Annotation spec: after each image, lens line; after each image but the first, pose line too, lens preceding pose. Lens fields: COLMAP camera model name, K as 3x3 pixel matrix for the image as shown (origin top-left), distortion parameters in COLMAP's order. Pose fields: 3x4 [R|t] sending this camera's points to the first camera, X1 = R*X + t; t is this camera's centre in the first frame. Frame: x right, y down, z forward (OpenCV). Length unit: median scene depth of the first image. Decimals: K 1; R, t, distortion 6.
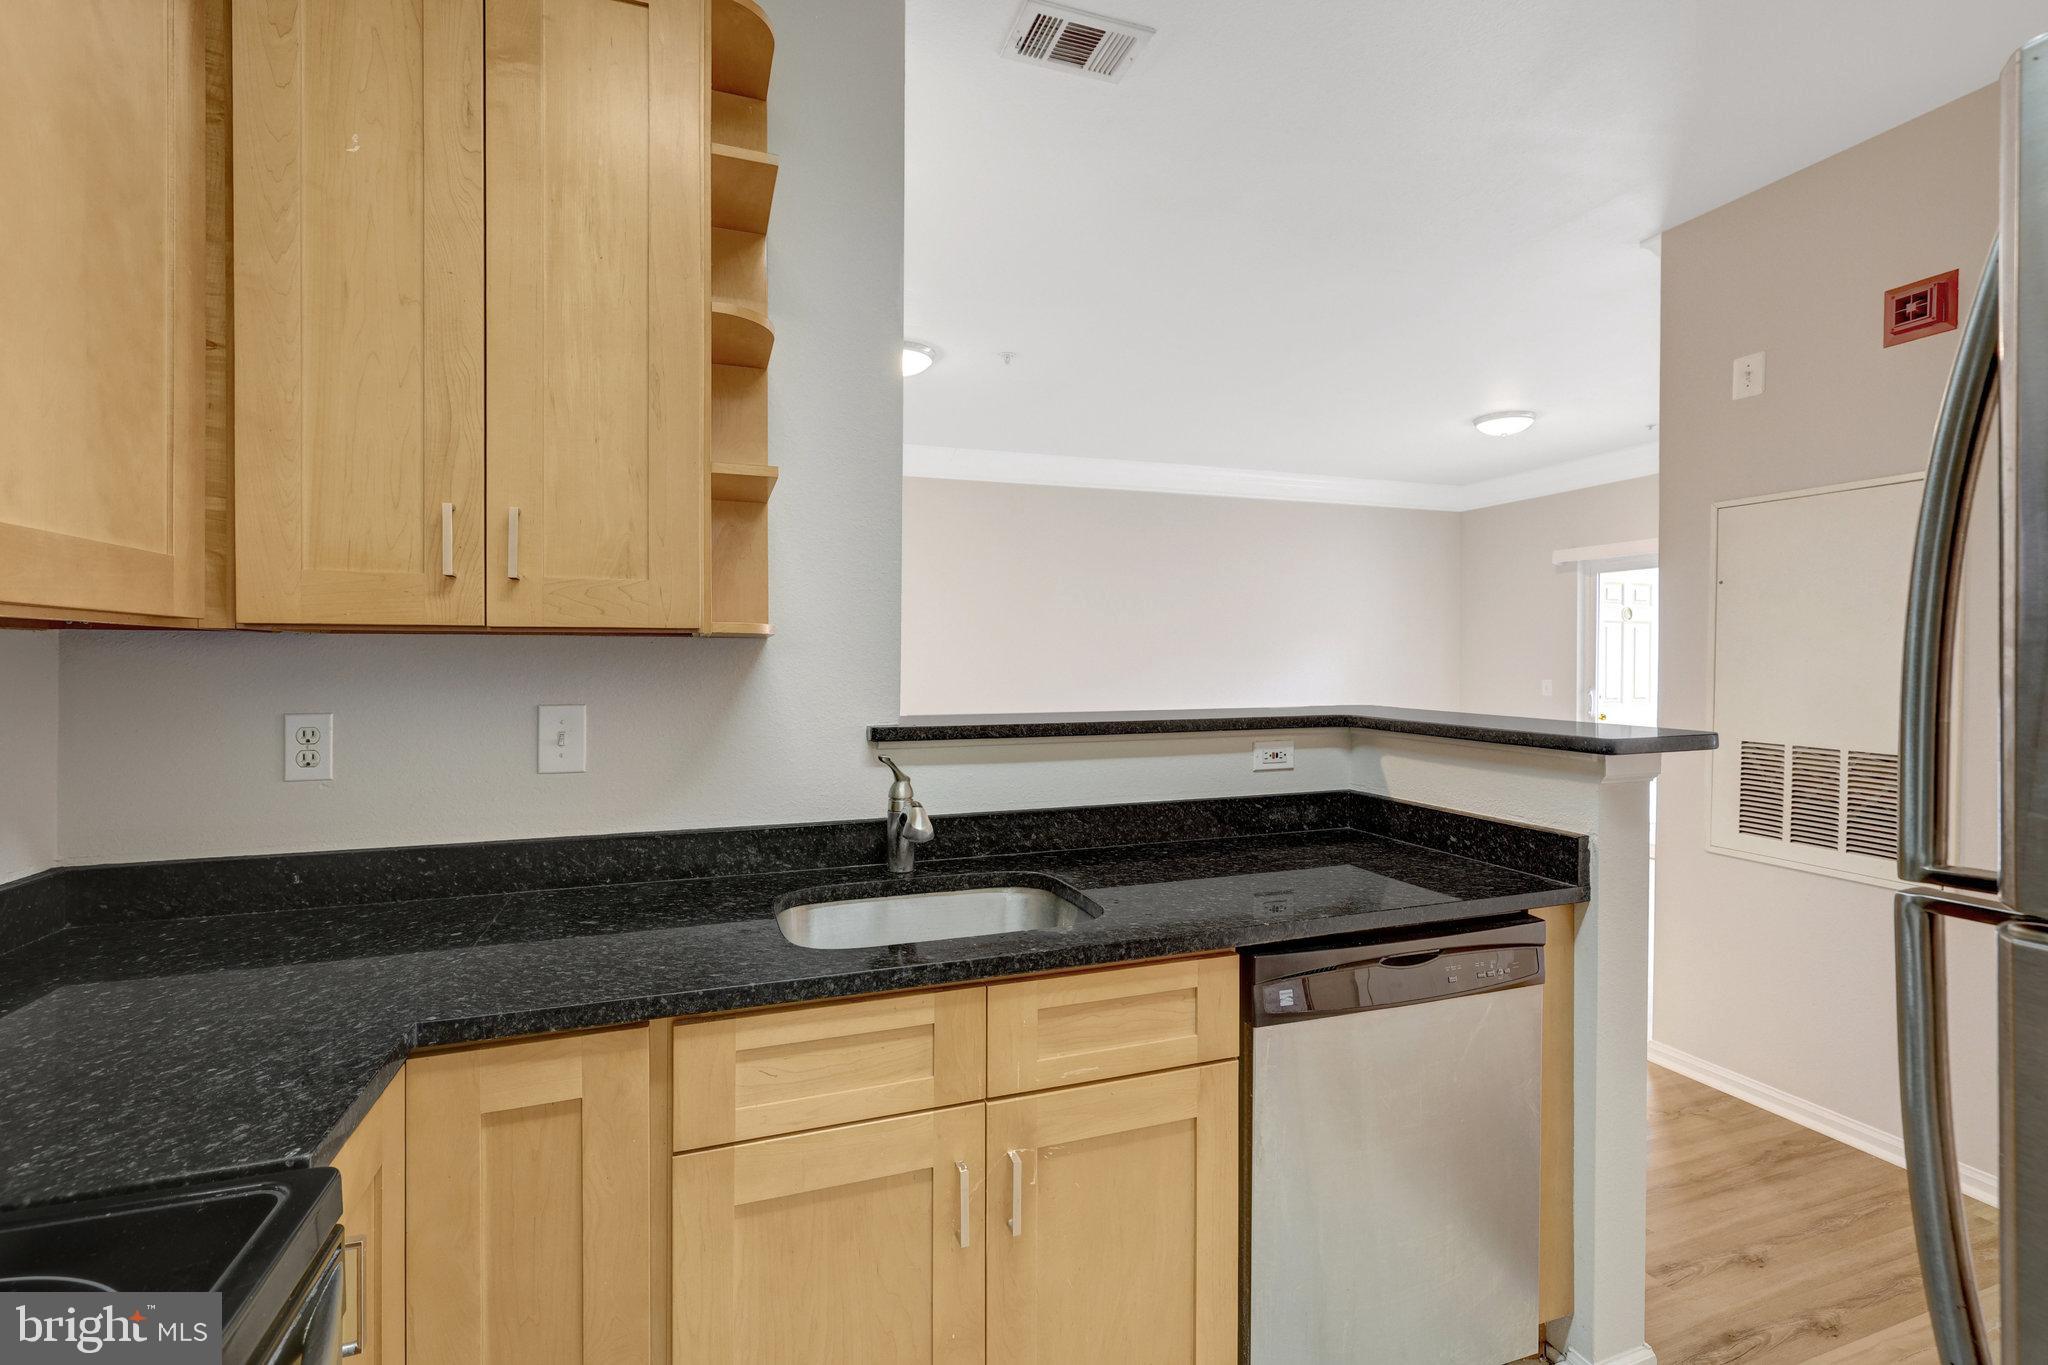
lens RADIAL K [[906.5, 0, 1022.7], [0, 906.5, 672.8], [0, 0, 1]] dist [-0.001381, 0.000204]
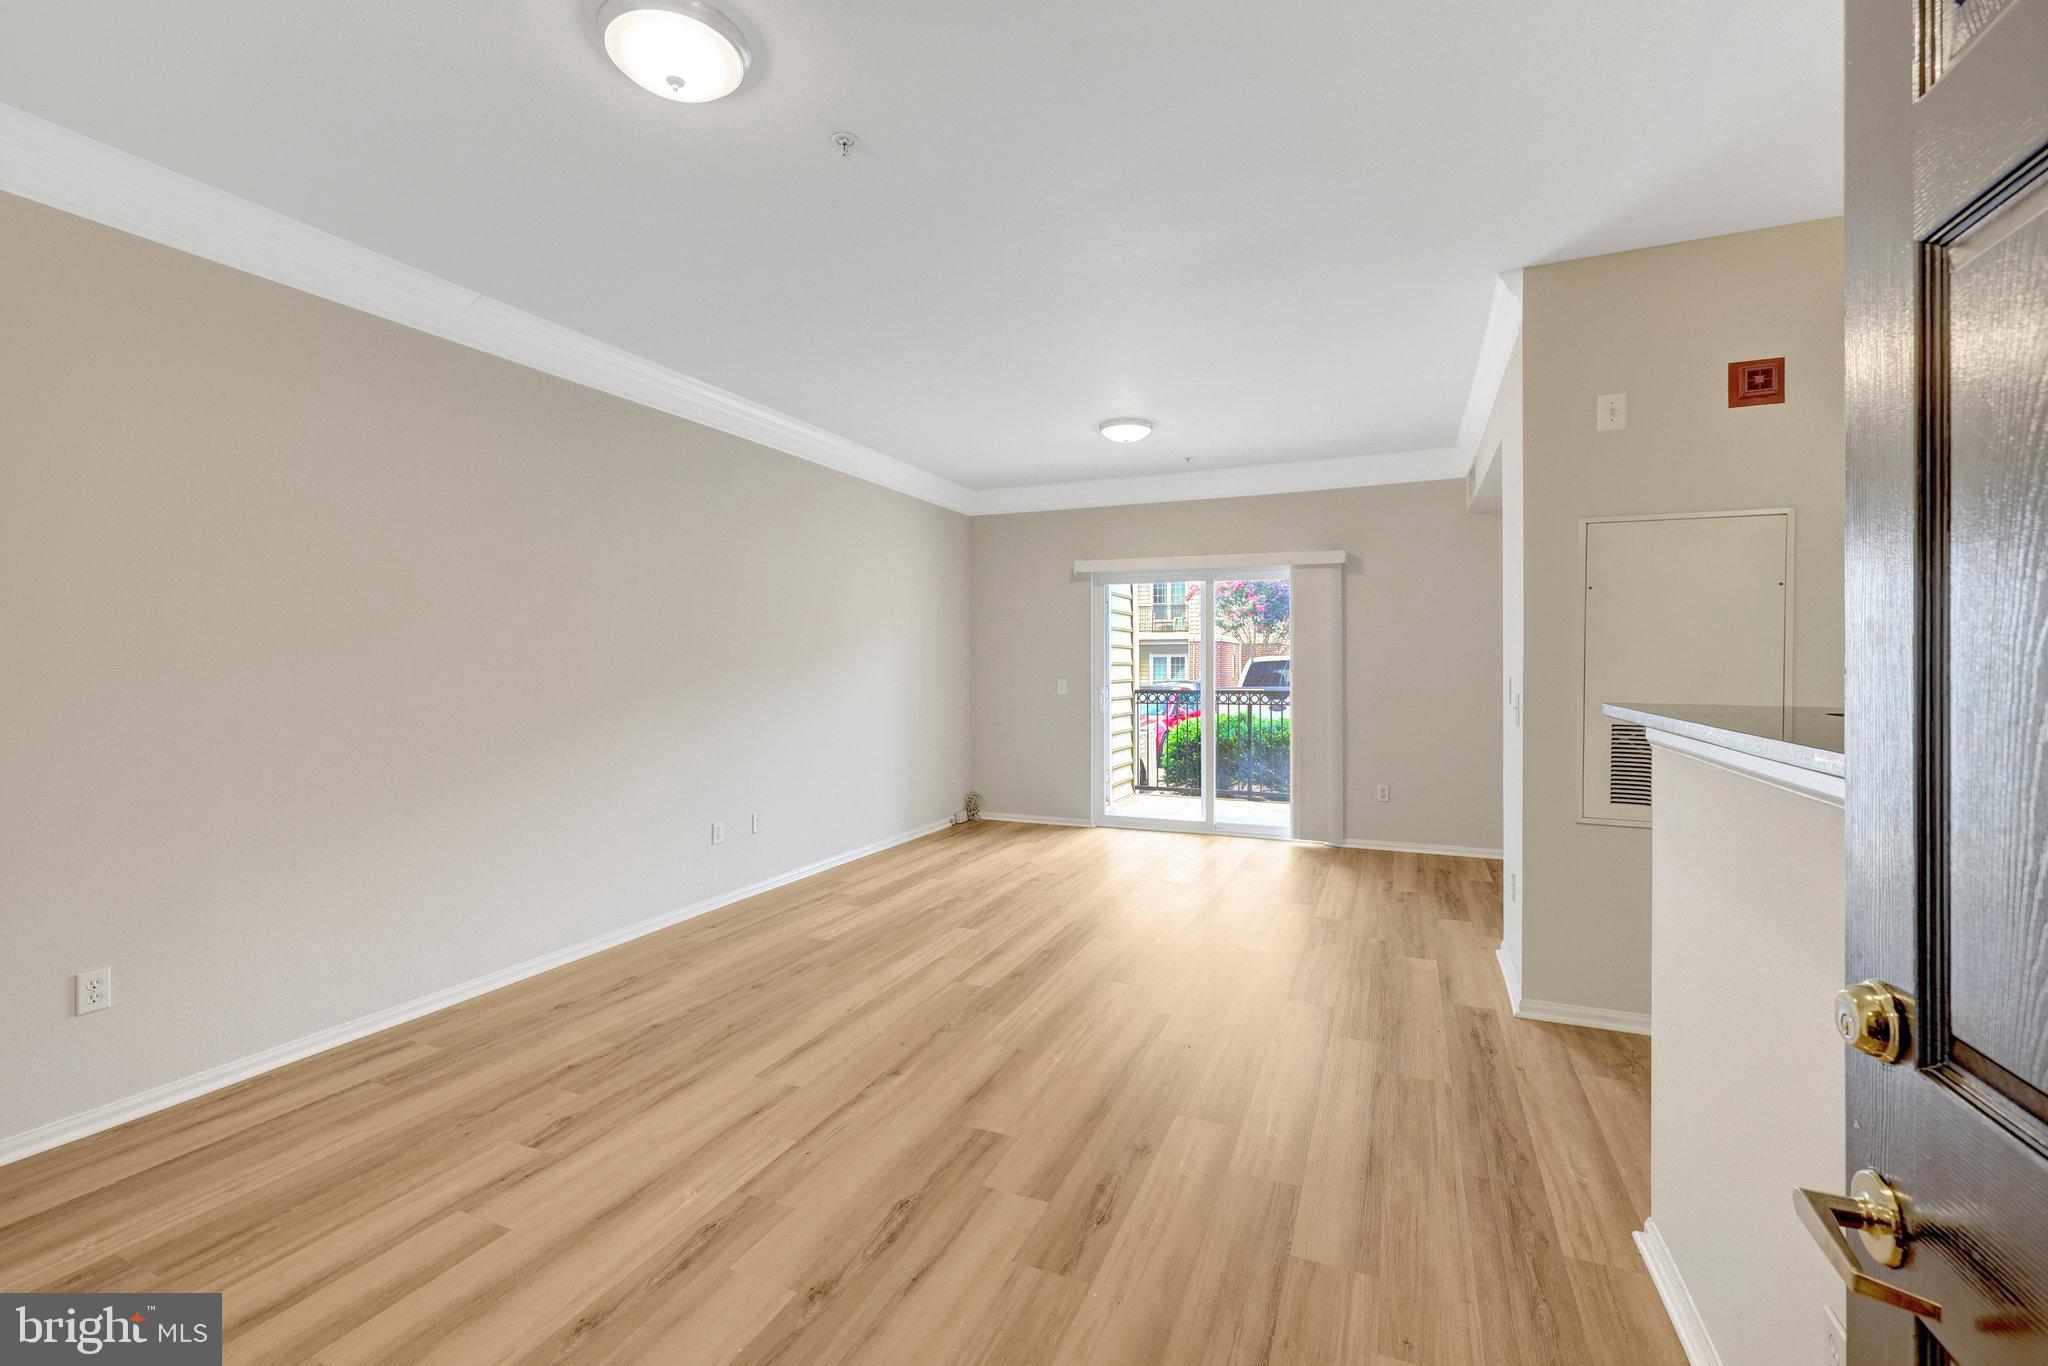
lens RADIAL K [[875.8, 0, 1022.9], [0, 875.8, 672.7], [0, 0, 1]] dist [-0.001119, -0.000070]
pose [[0.680621, -0.005779, 0.732613, -0.550654], [0.011087, 0.999936, -0.002412, 0.004176], [-0.732552, 0.009764, 0.680641, 0.790941]]
